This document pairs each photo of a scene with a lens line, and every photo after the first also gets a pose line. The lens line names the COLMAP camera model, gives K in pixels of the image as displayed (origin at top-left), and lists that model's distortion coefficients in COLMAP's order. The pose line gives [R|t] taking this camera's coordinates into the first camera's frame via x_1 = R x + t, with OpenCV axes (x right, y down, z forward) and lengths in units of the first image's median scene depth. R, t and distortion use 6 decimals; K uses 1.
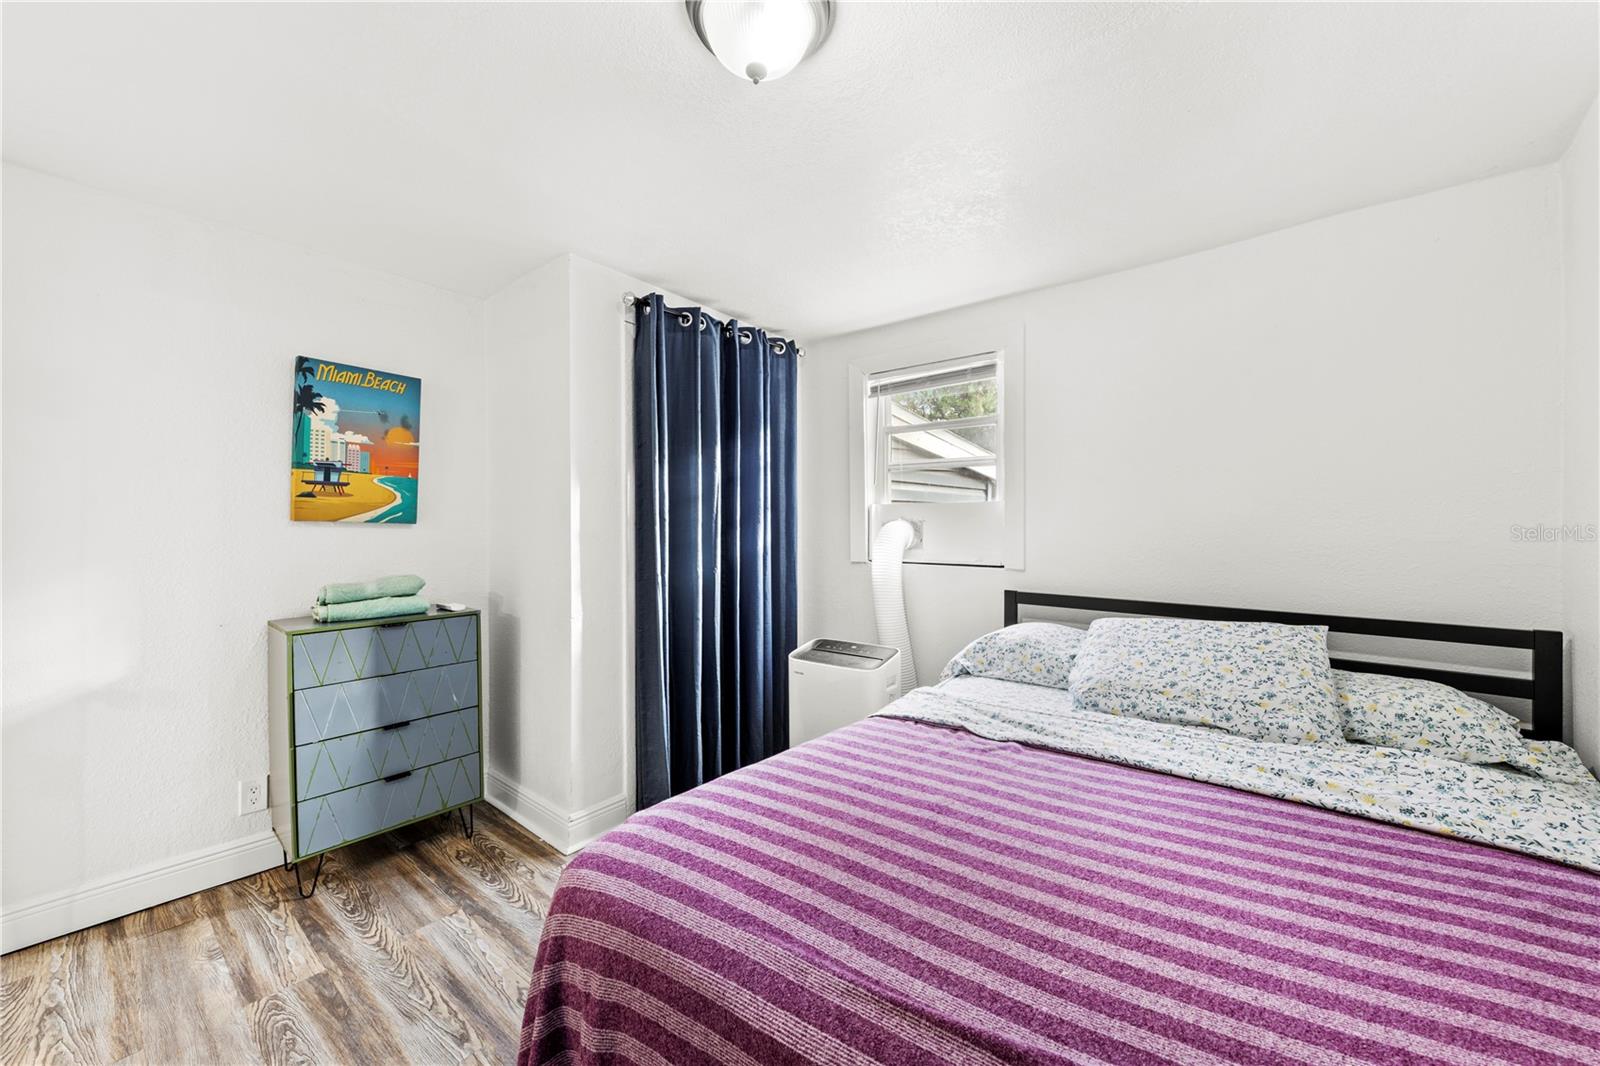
lens RADIAL K [[626.9, 0, 799.0], [0, 626.9, 513.7], [0, 0, 1]] dist [0.000391, -0.000029]
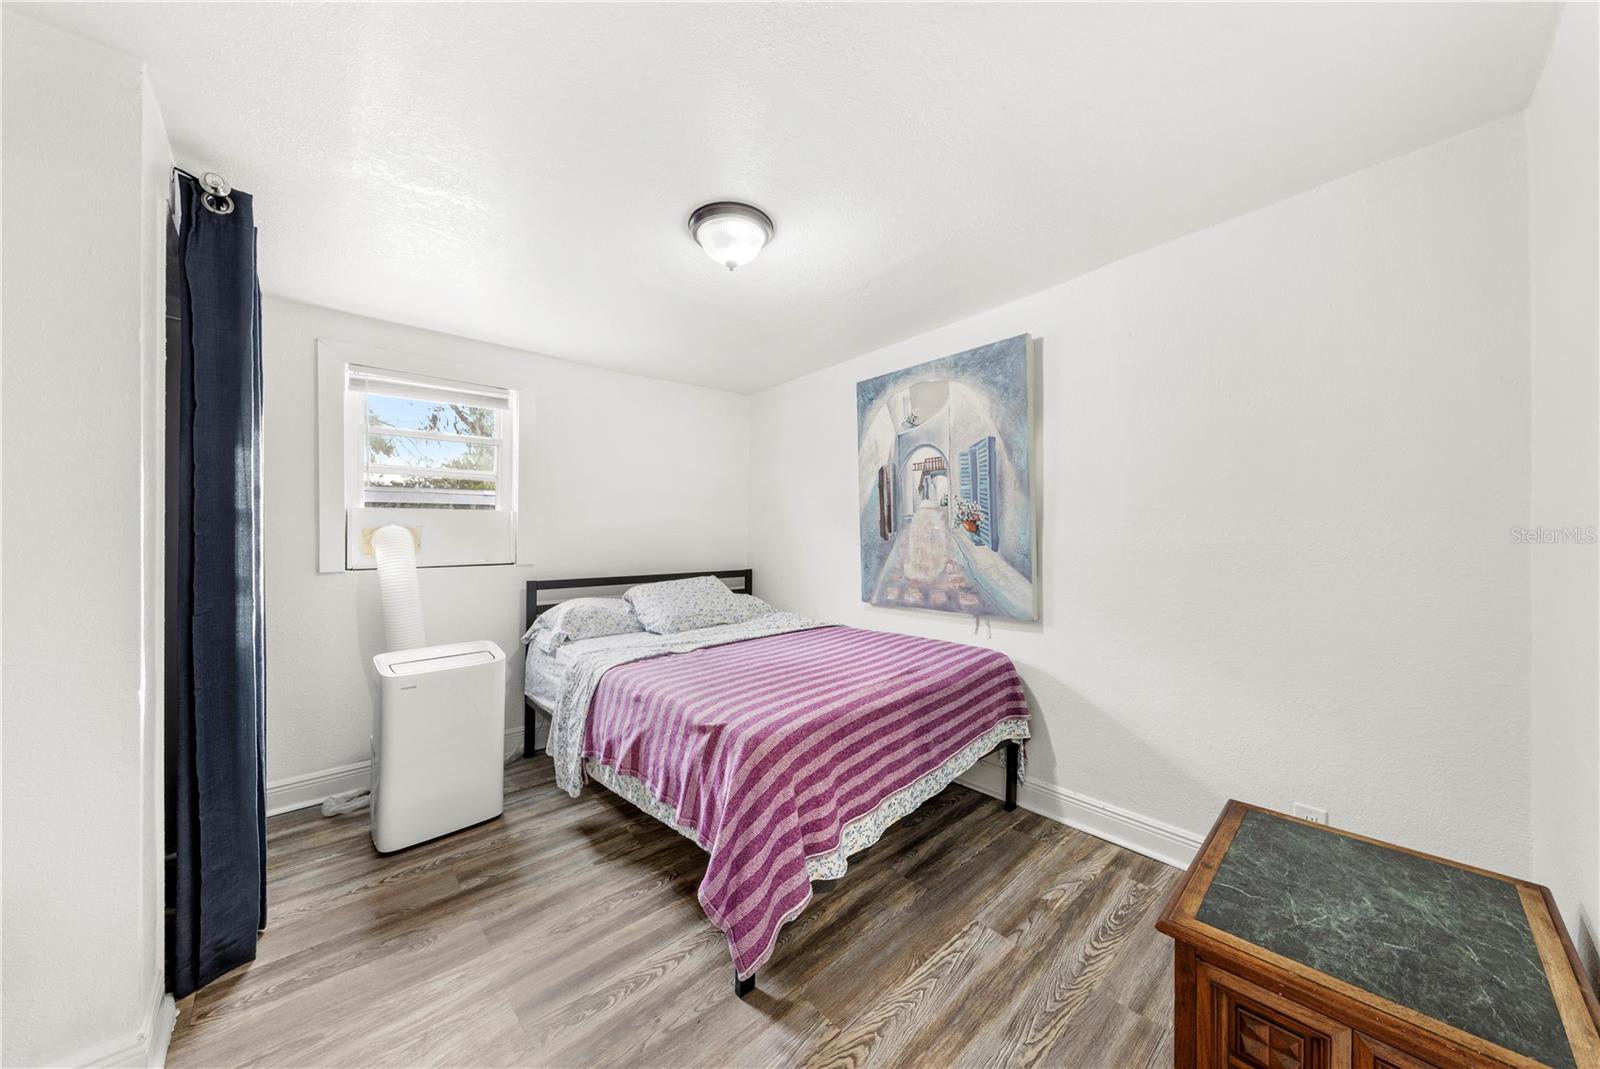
lens RADIAL K [[562.4, 0, 808.9], [0, 562.4, 524.9], [0, 0, 1]] dist [-0.000410, -0.000342]
pose [[0.123875, 0.004337, 0.992288, -1.148460], [-0.020942, 0.999779, -0.001756, -0.004809], [-0.992077, -0.020563, 0.123938, 0.438516]]
